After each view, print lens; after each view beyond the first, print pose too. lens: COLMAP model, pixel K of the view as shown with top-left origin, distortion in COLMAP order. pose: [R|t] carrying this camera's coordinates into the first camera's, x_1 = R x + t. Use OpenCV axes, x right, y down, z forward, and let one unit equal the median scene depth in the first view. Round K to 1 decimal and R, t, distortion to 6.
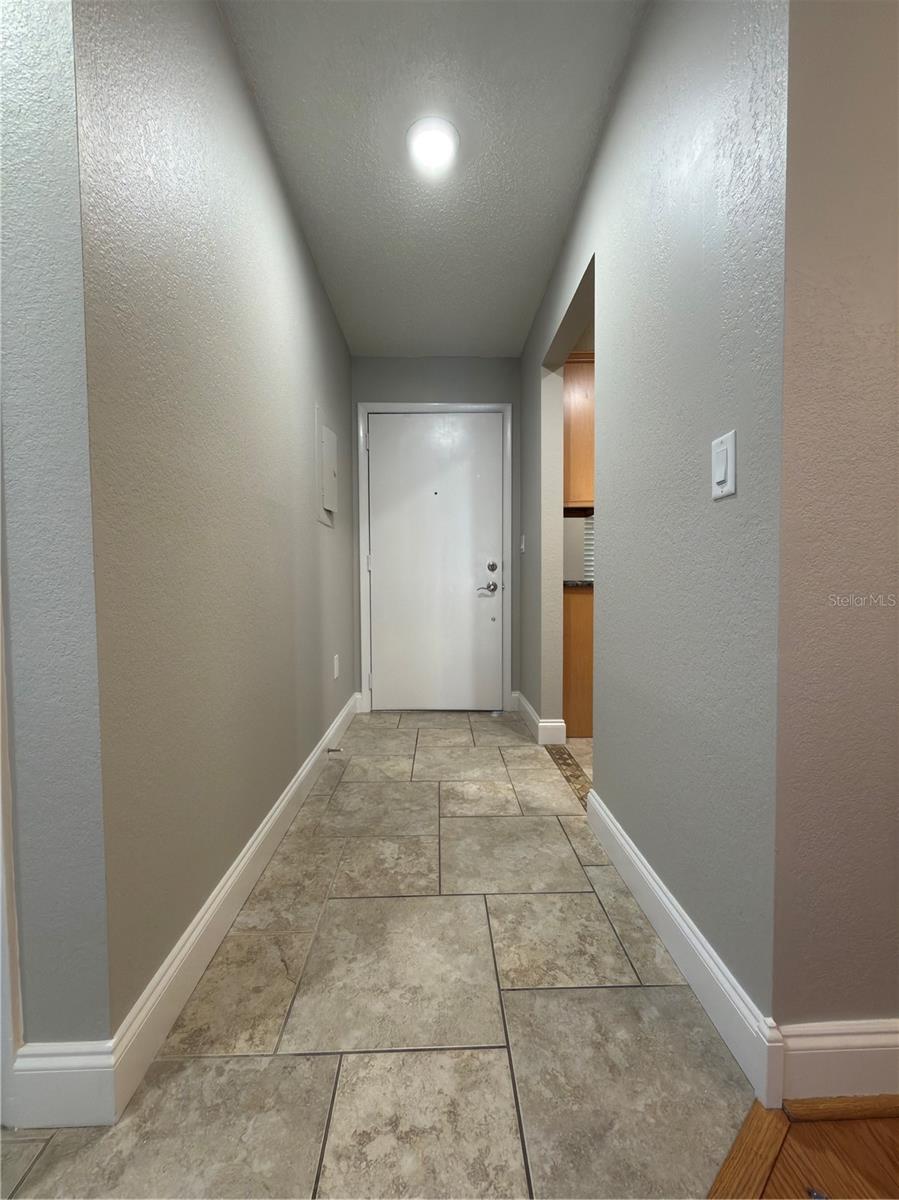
lens RADIAL K [[479.4, 0, 449.2], [0, 479.4, 597.4], [0, 0, 1]] dist [-0.000205, 0.000645]
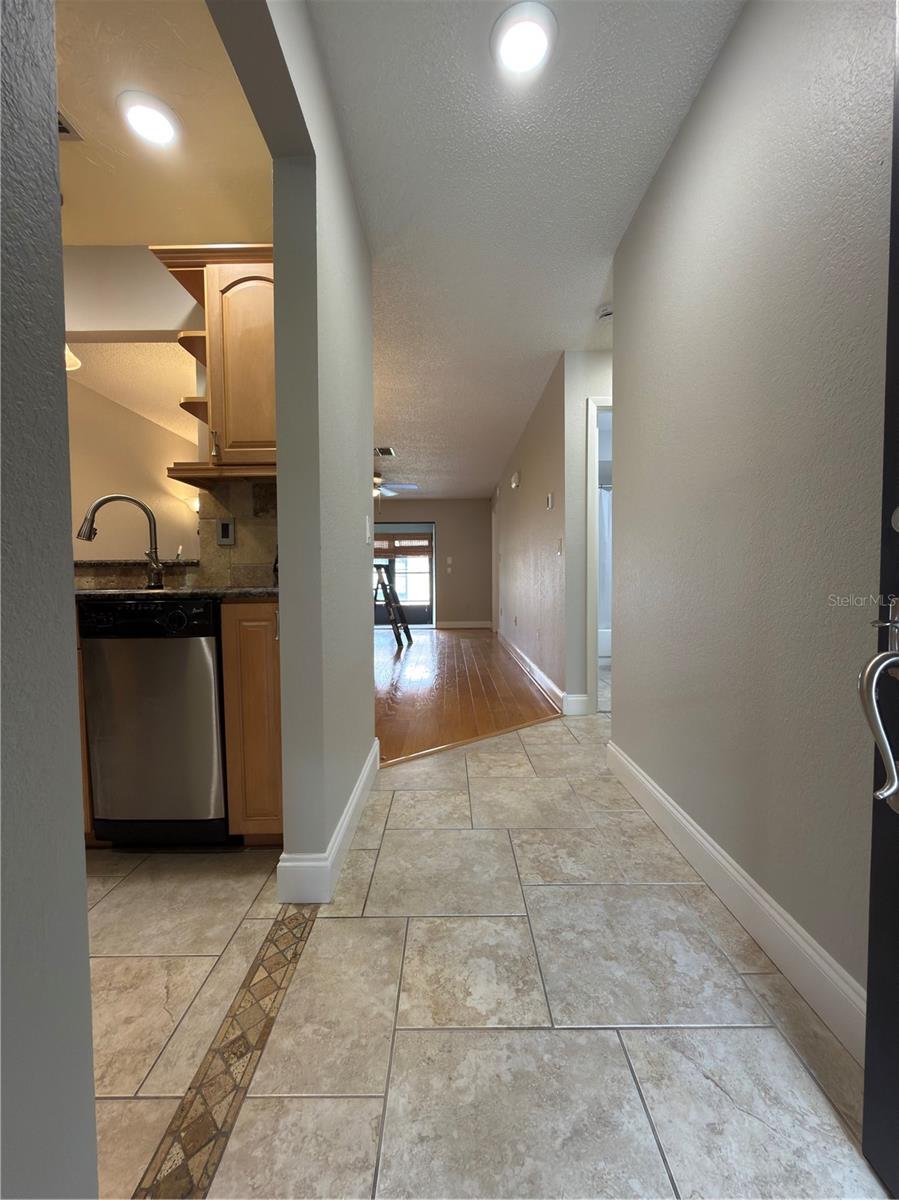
lens RADIAL K [[479.4, 0, 449.8], [0, 479.4, 600.2], [0, 0, 1]] dist [-0.000205, 0.000645]
pose [[-0.999549, 0.014332, 0.026372, 0.081435], [0.016514, 0.996289, 0.084468, -0.079340], [-0.025064, 0.084866, -0.996077, 1.966336]]
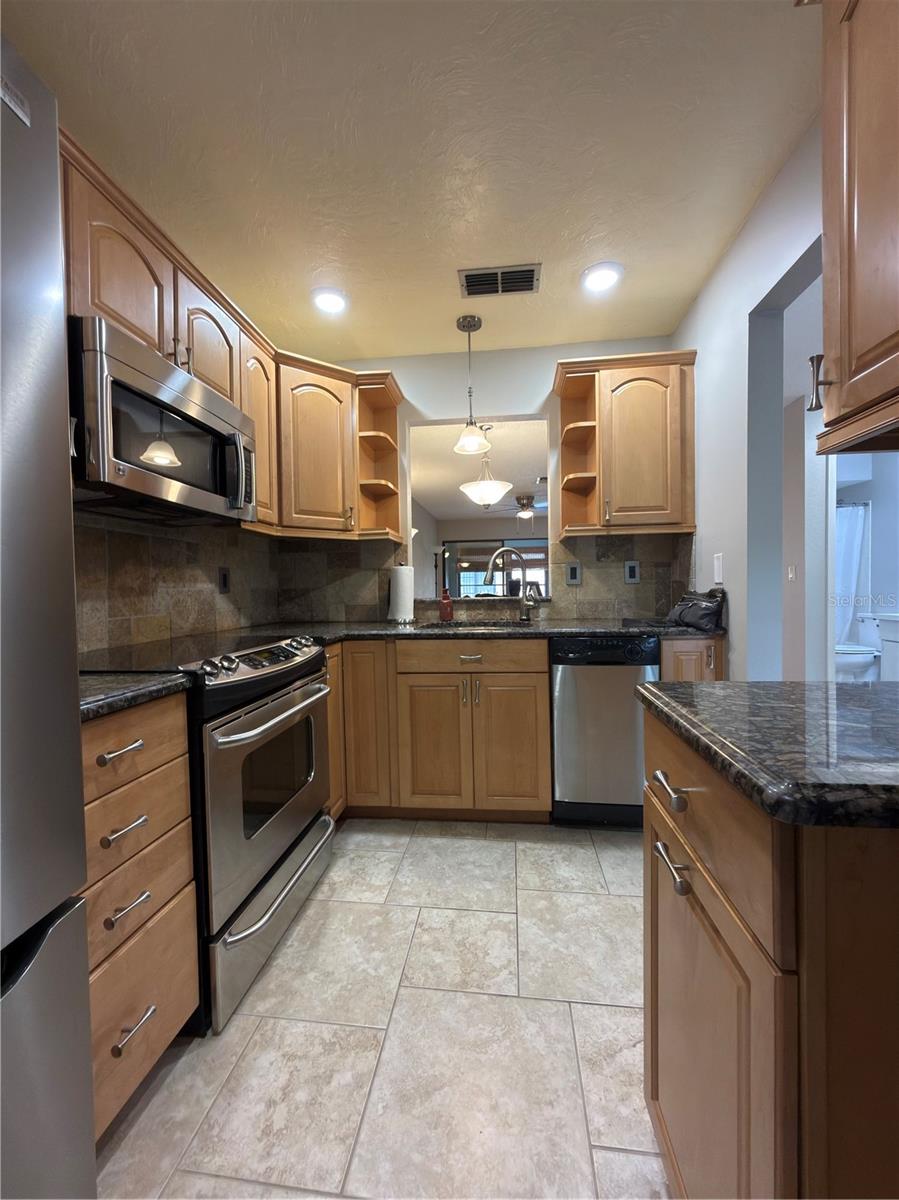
lens RADIAL K [[479.4, 0, 449.6], [0, 479.4, 599.7], [0, 0, 1]] dist [-0.000205, 0.000645]
pose [[-0.989326, 0.020668, 0.144245, 1.009417], [0.030873, 0.997148, 0.068874, -0.218198], [-0.142410, 0.072592, -0.987142, 2.366611]]
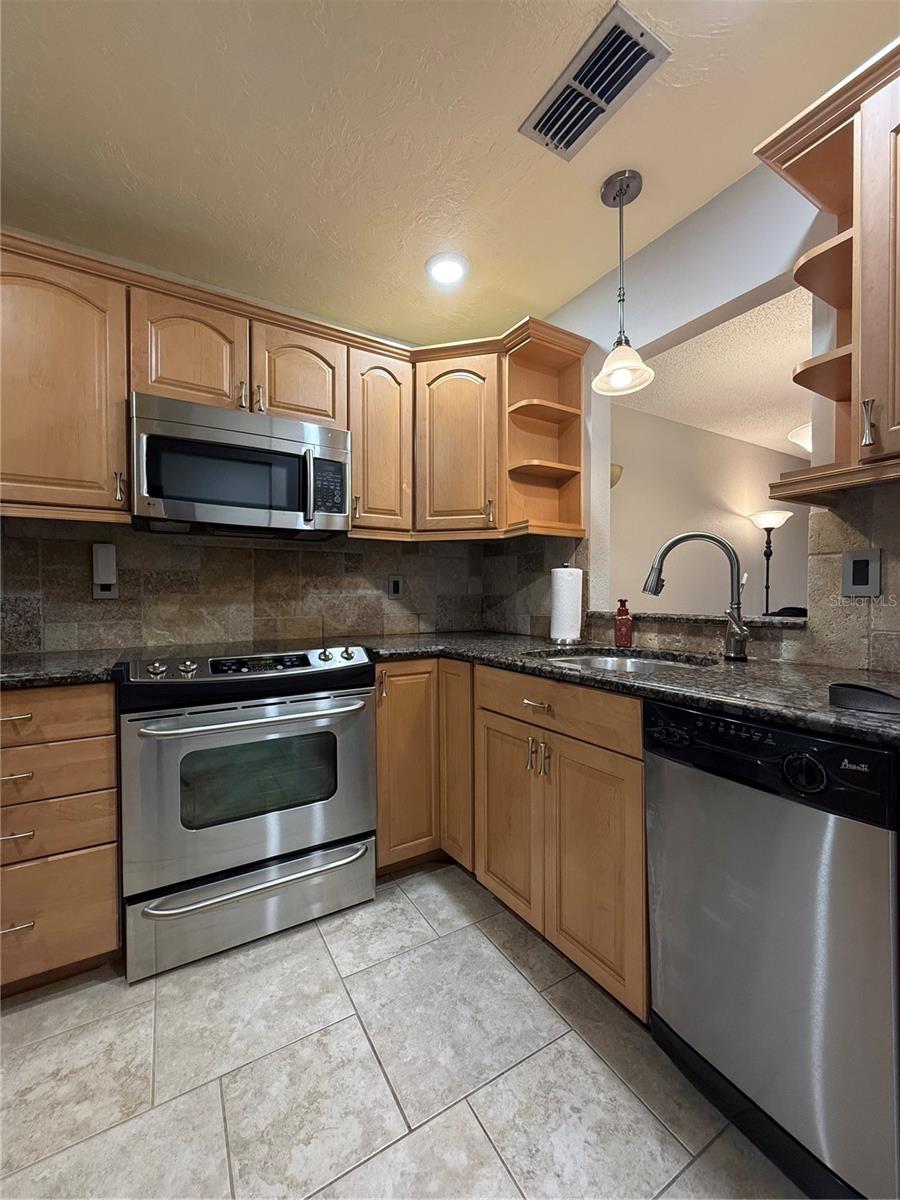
lens RADIAL K [[479.4, 0, 449.4], [0, 479.4, 601.7], [0, 0, 1]] dist [-0.000205, 0.000645]
pose [[-0.491755, -0.003611, 0.870726, 0.421066], [0.046123, 0.998480, 0.030189, -0.186159], [-0.869511, 0.055006, -0.490841, 1.562434]]
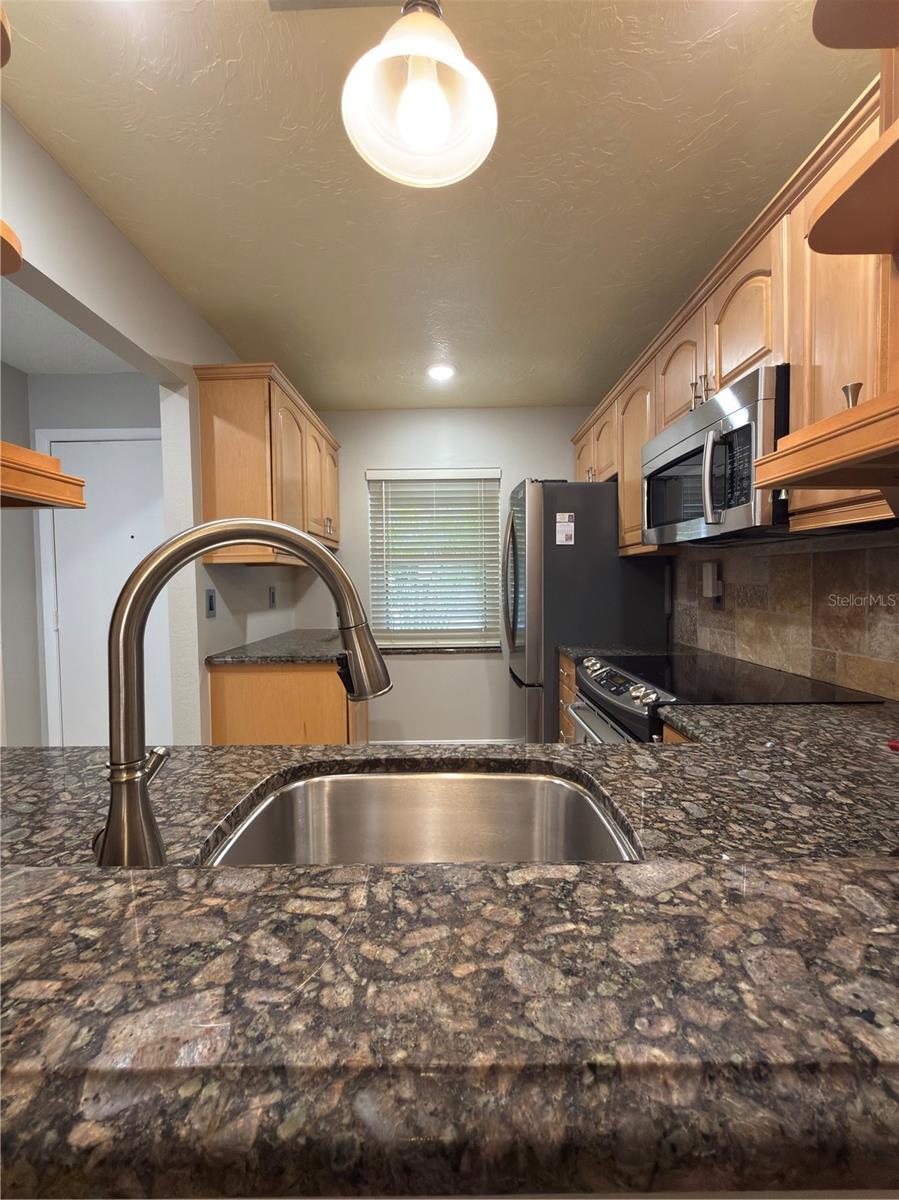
lens RADIAL K [[479.4, 0, 448.3], [0, 479.4, 599.1], [0, 0, 1]] dist [-0.000205, 0.000645]
pose [[0.999614, -0.003506, -0.027574, 1.190770], [0.003326, 0.999973, -0.006561, -0.222791], [0.027596, 0.006466, 0.999598, 0.279213]]
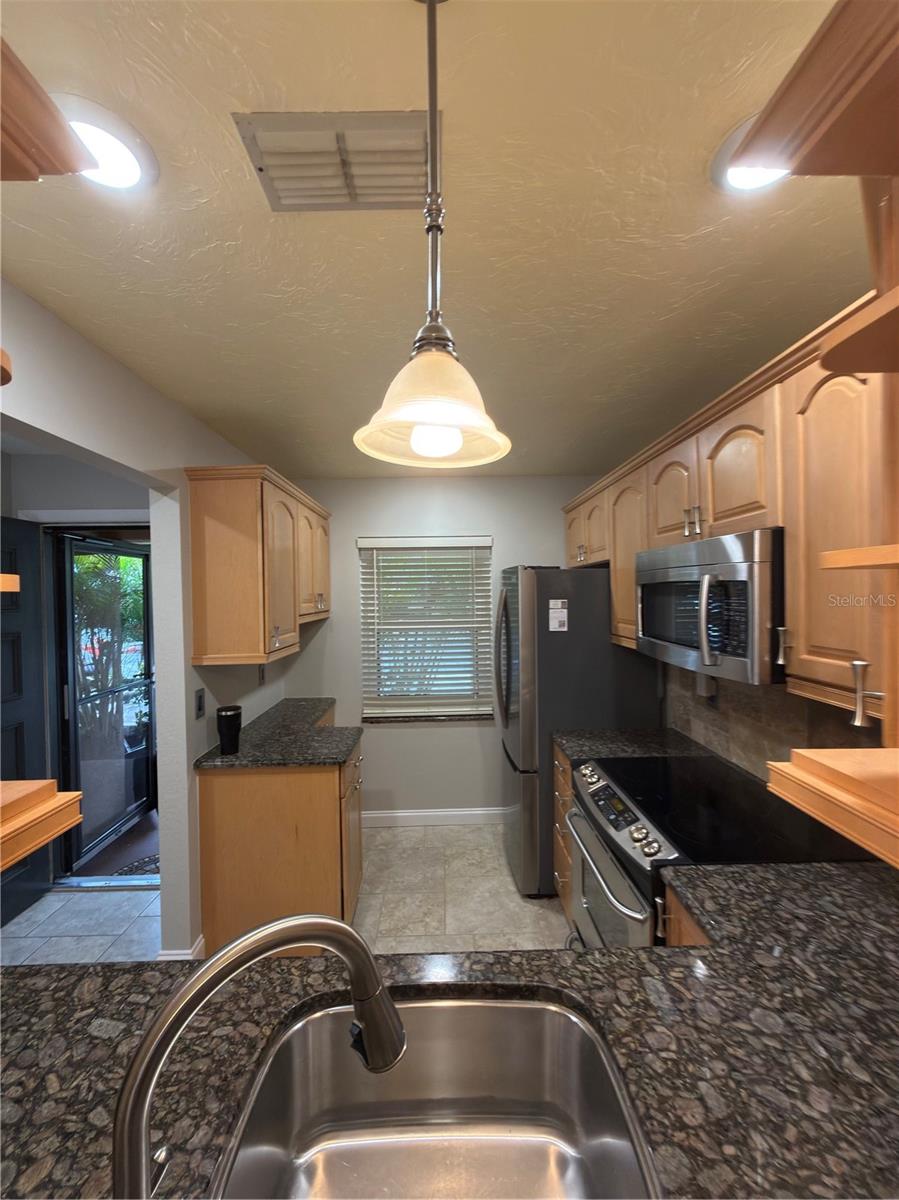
lens RADIAL K [[479.4, 0, 448.0], [0, 479.4, 599.6], [0, 0, 1]] dist [-0.000205, 0.000645]
pose [[0.999965, -0.008318, -0.001324, 1.169932], [0.008274, 0.999492, -0.030769, -0.483794], [0.001579, 0.030757, 0.999526, 0.283493]]
